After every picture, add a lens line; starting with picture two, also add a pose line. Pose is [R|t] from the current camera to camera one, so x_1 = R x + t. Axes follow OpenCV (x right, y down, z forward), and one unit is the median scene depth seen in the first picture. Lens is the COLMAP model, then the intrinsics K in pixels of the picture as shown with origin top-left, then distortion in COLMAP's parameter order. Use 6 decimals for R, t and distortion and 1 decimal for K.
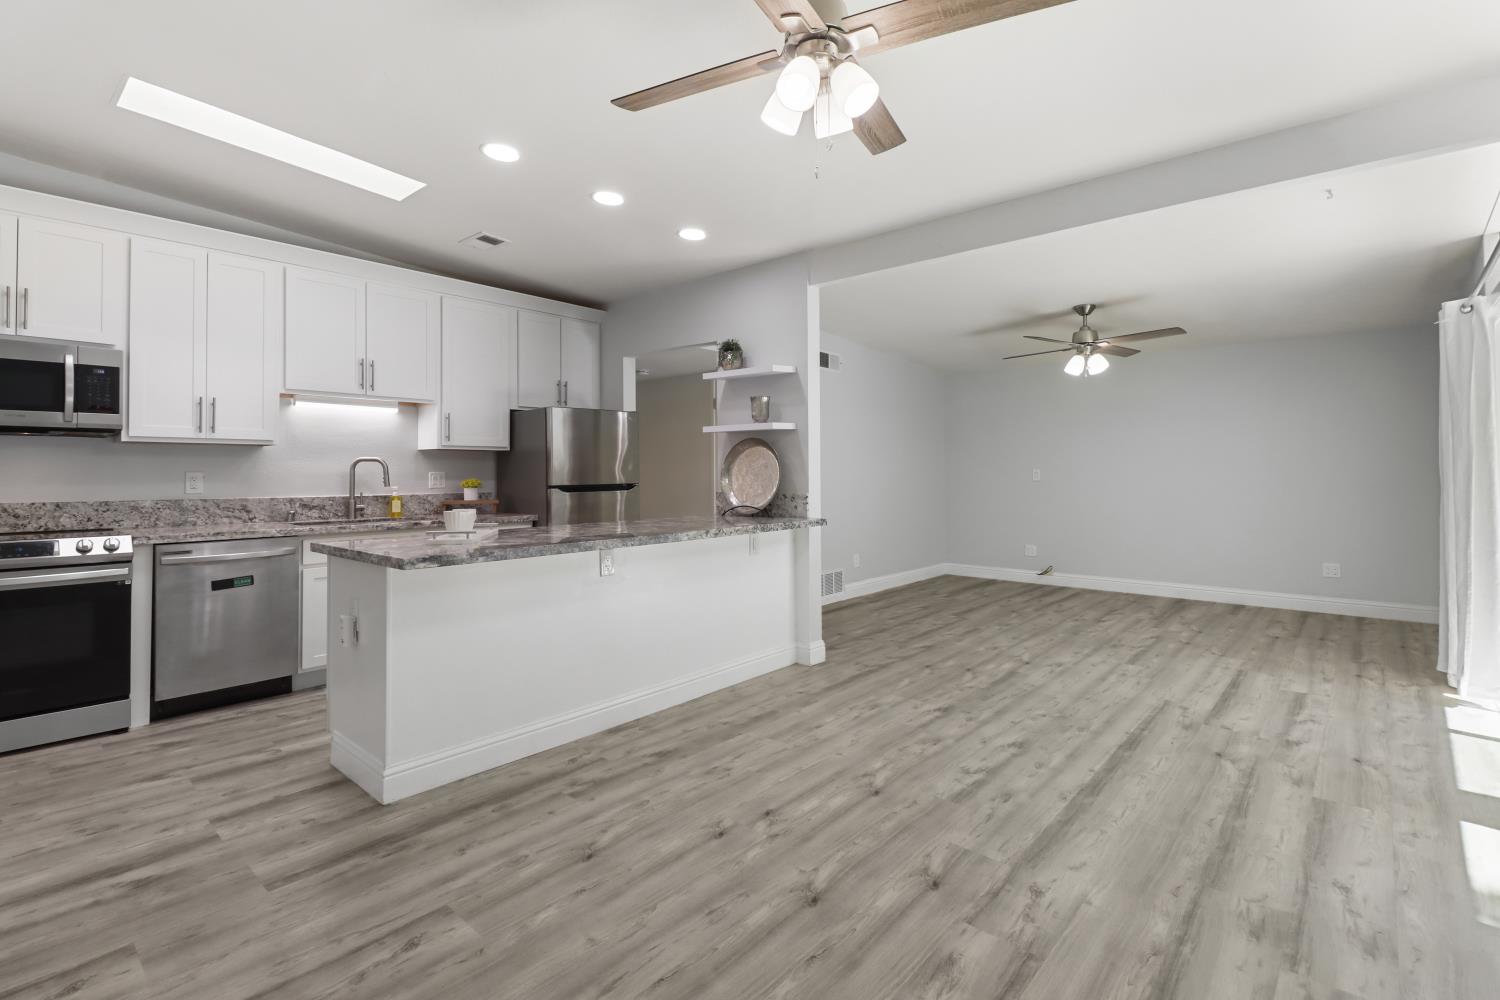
lens RADIAL K [[695.2, 0, 749.6], [0, 695.2, 475.0], [0, 0, 1]] dist [0.022522, -0.016405]
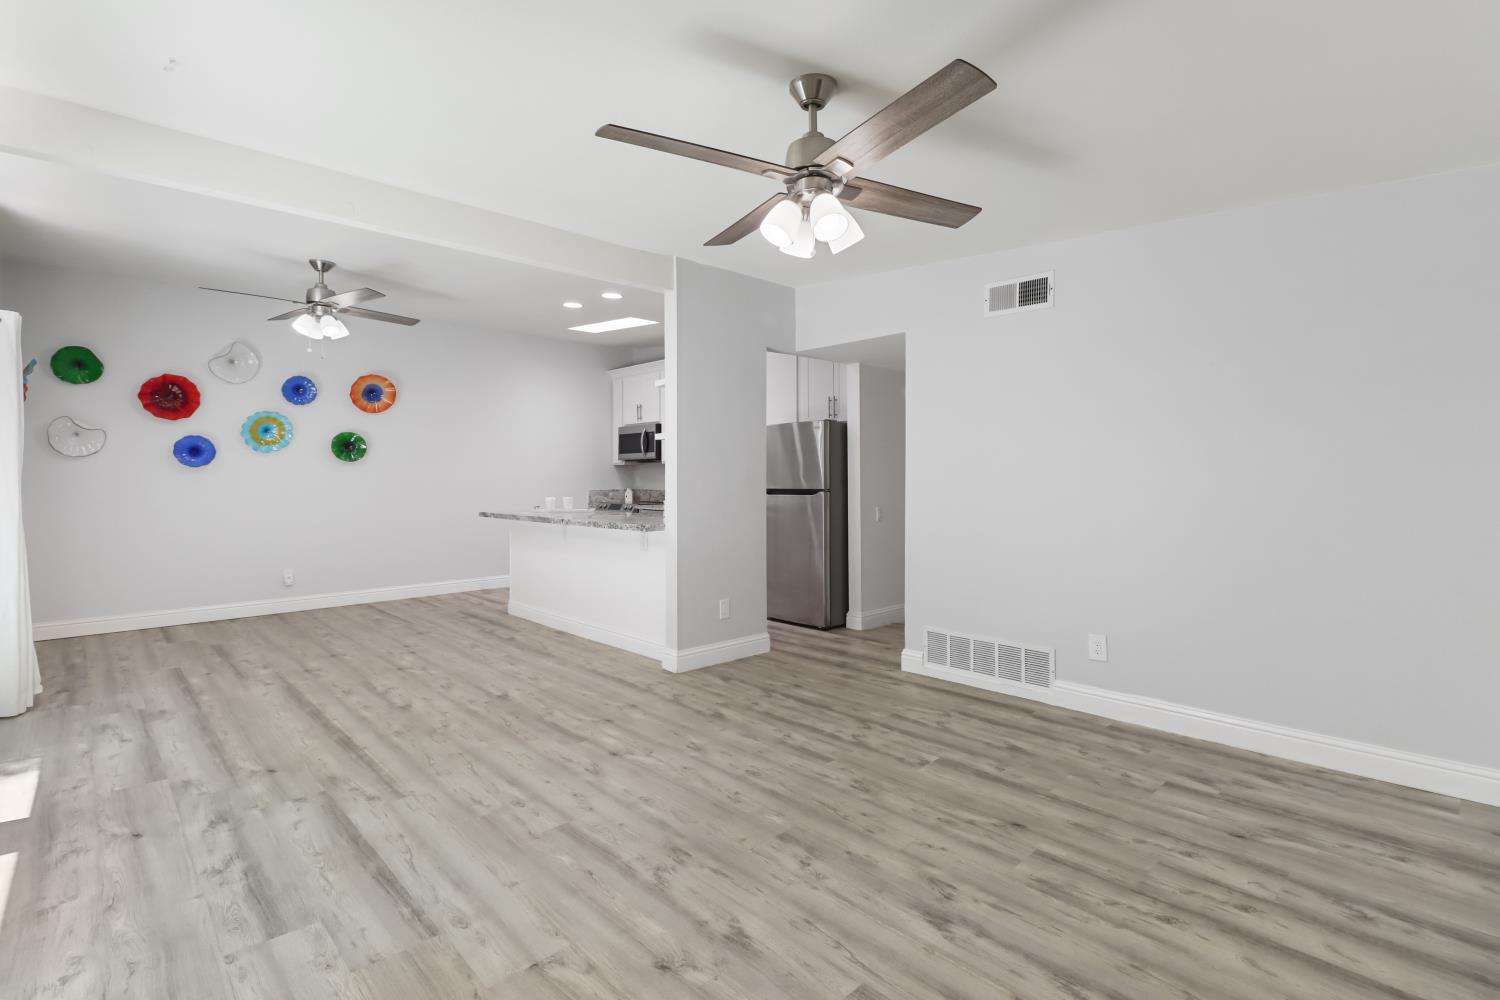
lens RADIAL K [[705.6, 0, 750.0], [0, 705.6, 500.0], [0, 0, 1]] dist [0.024390, -0.017380]
pose [[-0.085723, 0.036330, -0.995656, 1.772108], [-0.003199, 0.999320, 0.036740, -0.021411], [0.996314, 0.006335, -0.085548, 1.949749]]
